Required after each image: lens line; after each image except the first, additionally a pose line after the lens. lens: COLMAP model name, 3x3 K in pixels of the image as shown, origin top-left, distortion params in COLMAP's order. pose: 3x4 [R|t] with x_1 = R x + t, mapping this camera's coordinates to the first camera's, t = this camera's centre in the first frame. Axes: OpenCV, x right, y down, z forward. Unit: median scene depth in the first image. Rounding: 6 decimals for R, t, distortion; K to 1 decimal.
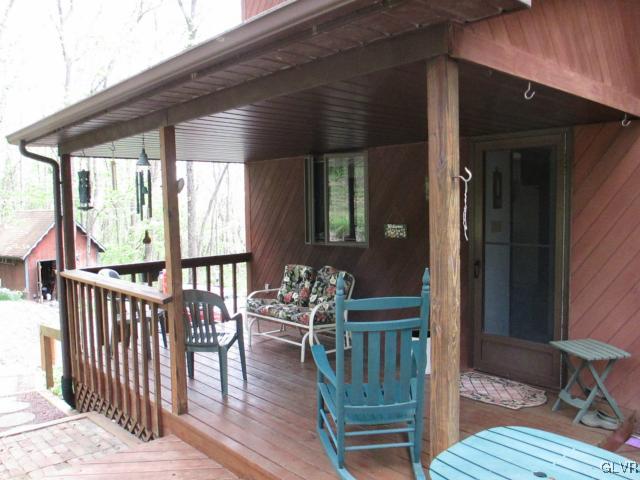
lens RADIAL K [[533.3, 0, 320.0], [0, 533.3, 240.0], [0, 0, 1]] dist [-0.060161, 0.015656]
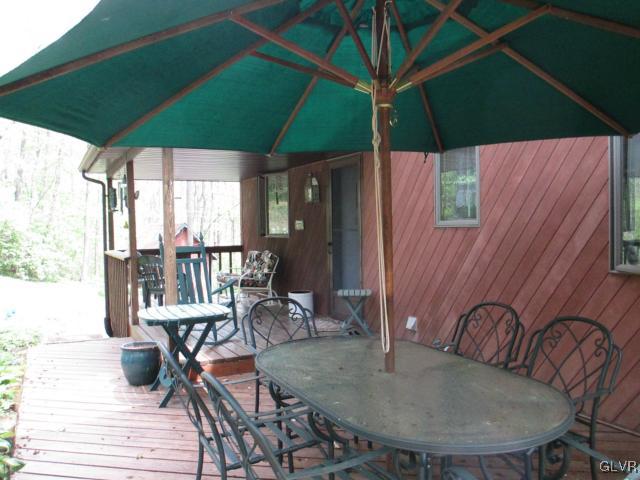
lens RADIAL K [[533.3, 0, 320.0], [0, 533.3, 240.0], [0, 0, 1]] dist [-0.060161, 0.015656]
pose [[0.963904, 0.005626, -0.266189, 0.565287], [-0.014873, 0.999353, -0.032734, 0.068552], [0.265833, 0.035511, 0.963365, -0.380852]]
